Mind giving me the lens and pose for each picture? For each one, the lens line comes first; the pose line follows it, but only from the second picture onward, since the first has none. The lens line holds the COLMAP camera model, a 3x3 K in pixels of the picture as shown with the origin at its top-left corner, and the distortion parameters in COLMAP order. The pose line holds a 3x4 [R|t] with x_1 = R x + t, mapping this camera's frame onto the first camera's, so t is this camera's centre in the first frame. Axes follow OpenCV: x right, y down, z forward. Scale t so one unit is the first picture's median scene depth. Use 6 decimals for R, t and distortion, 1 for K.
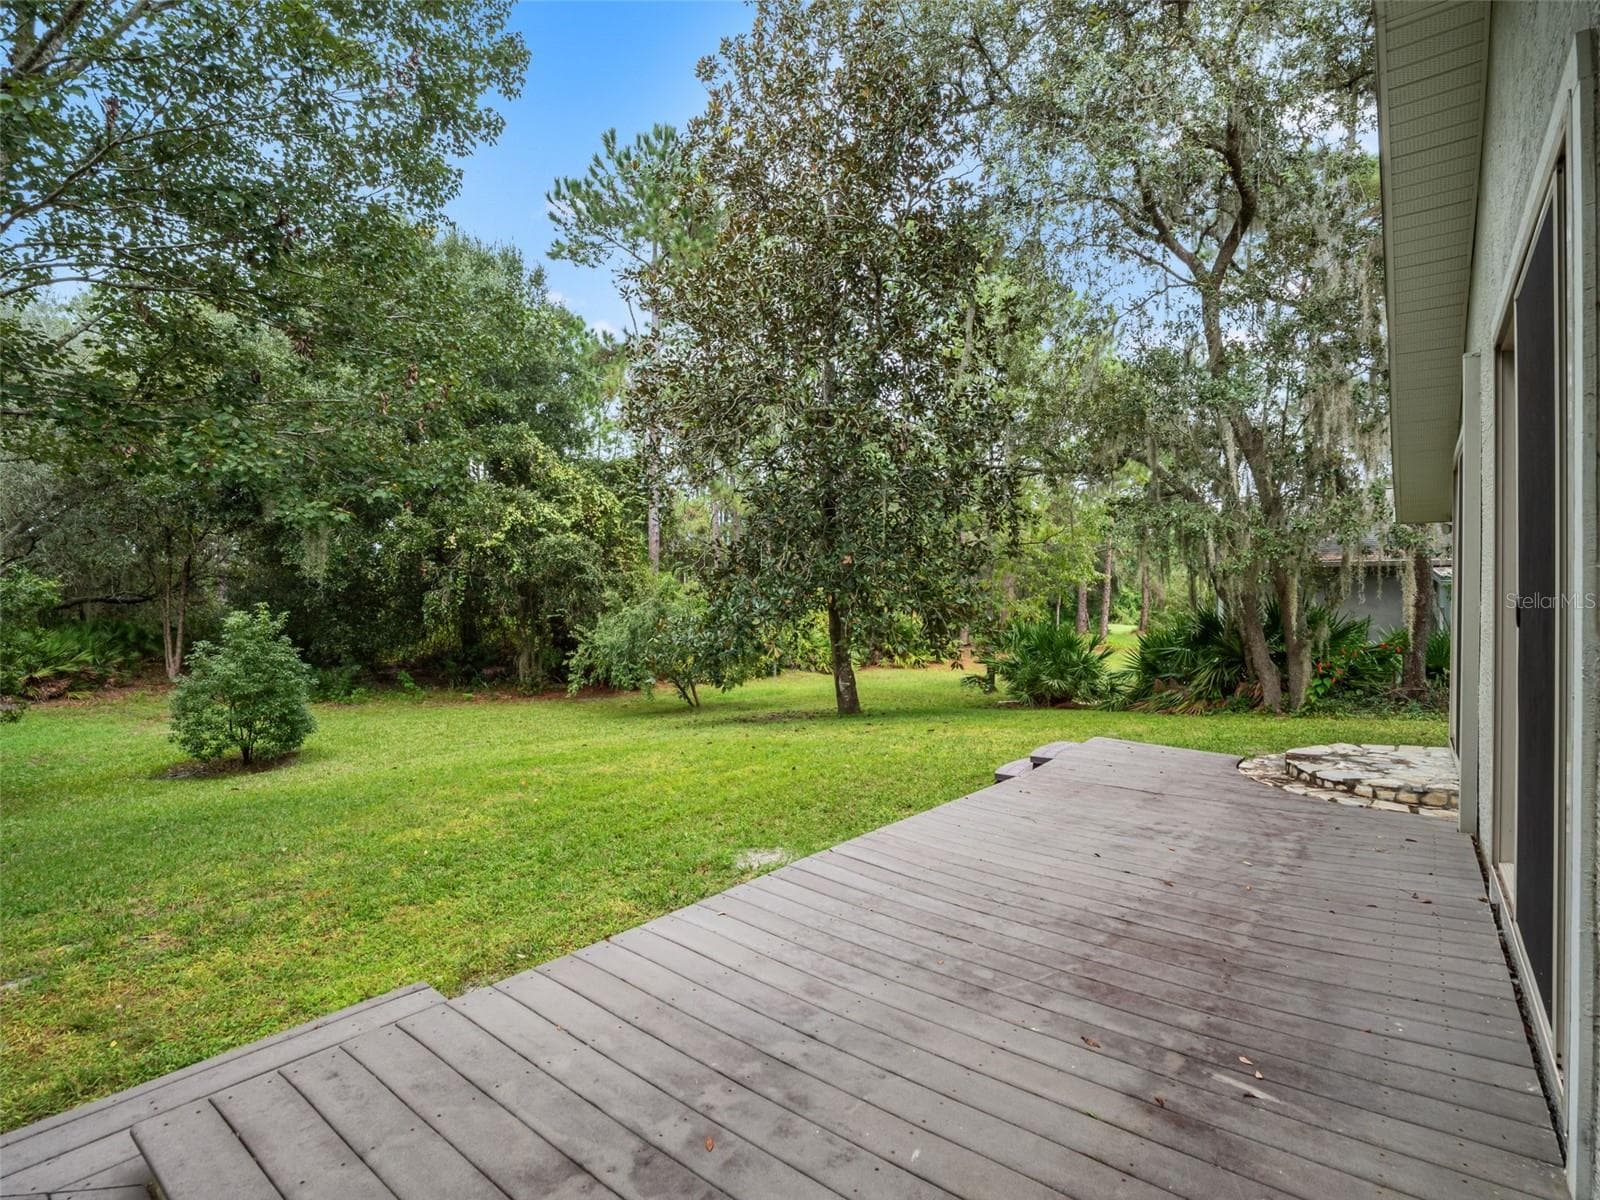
lens RADIAL K [[778.3, 0, 797.8], [0, 778.3, 599.5], [0, 0, 1]] dist [-0.004510, -0.000291]
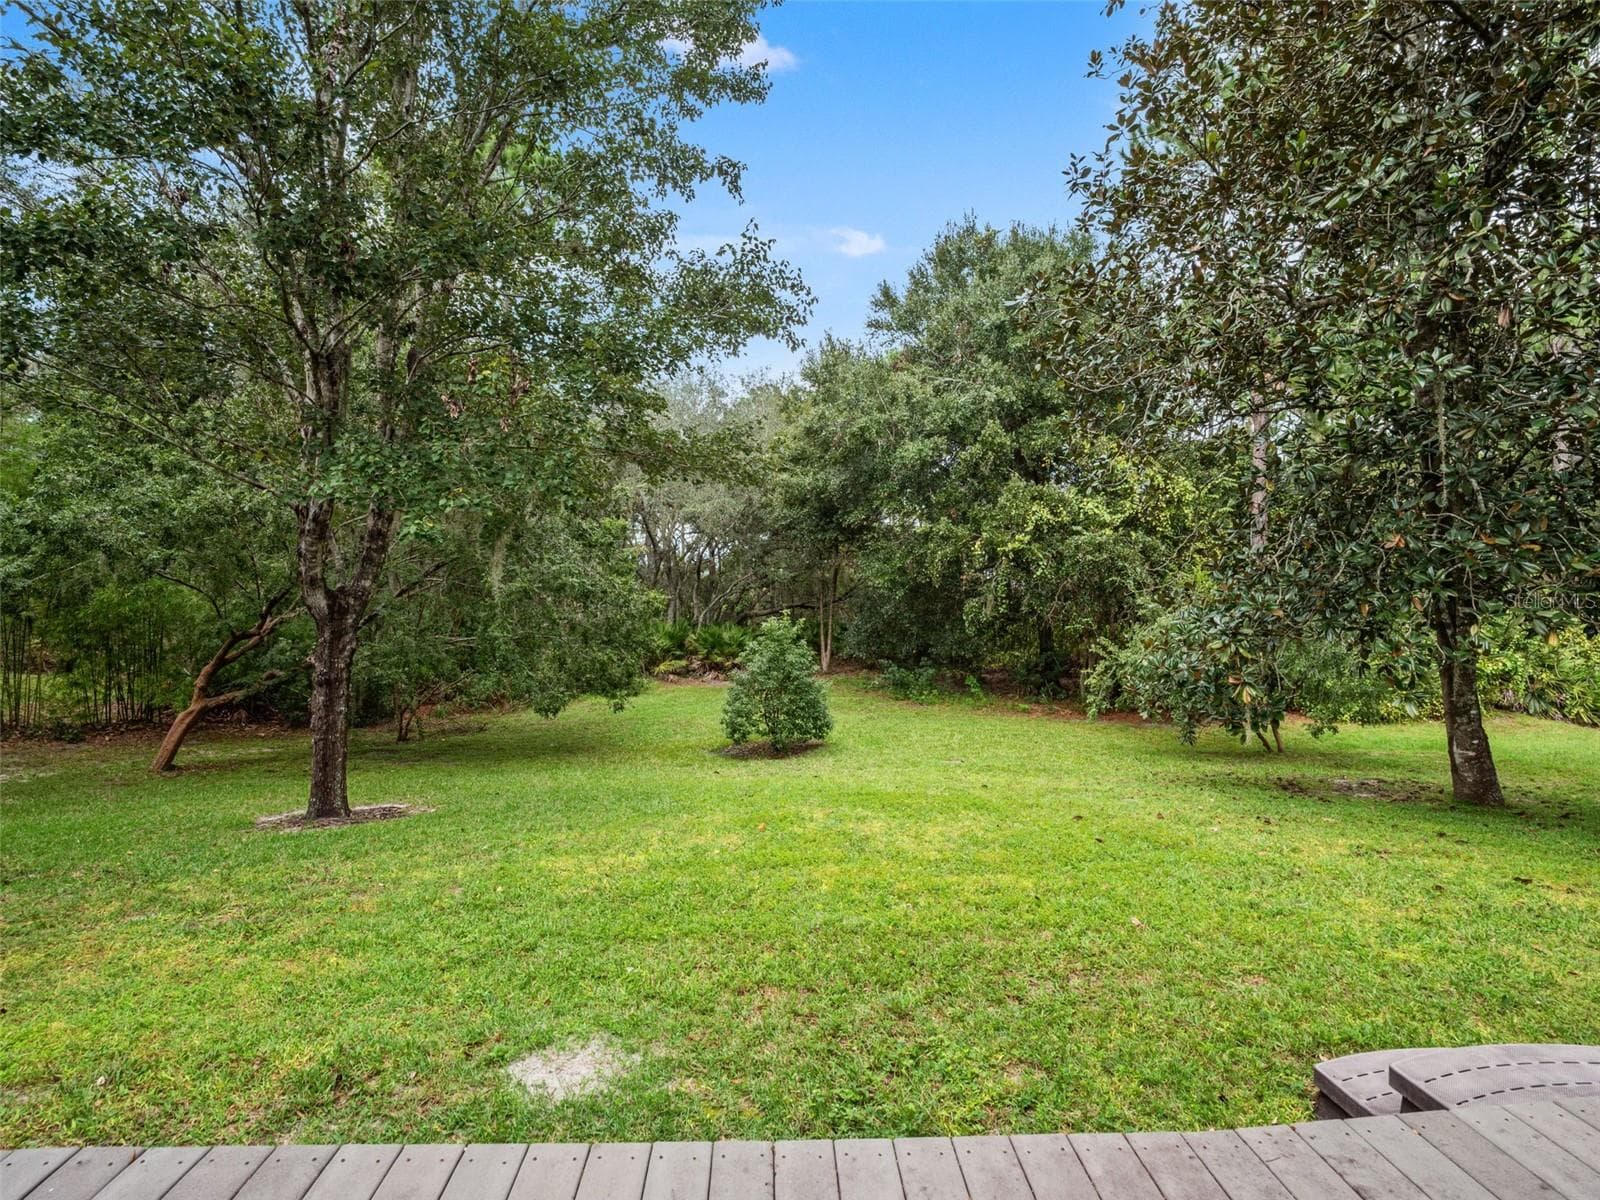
lens RADIAL K [[778.3, 0, 805.0], [0, 778.3, 602.7], [0, 0, 1]] dist [-0.004510, -0.000291]
pose [[0.672533, -0.001971, -0.740064, 0.126337], [0.000127, 0.999997, -0.002548, -0.002793], [0.740067, 0.001620, 0.672531, 0.189450]]
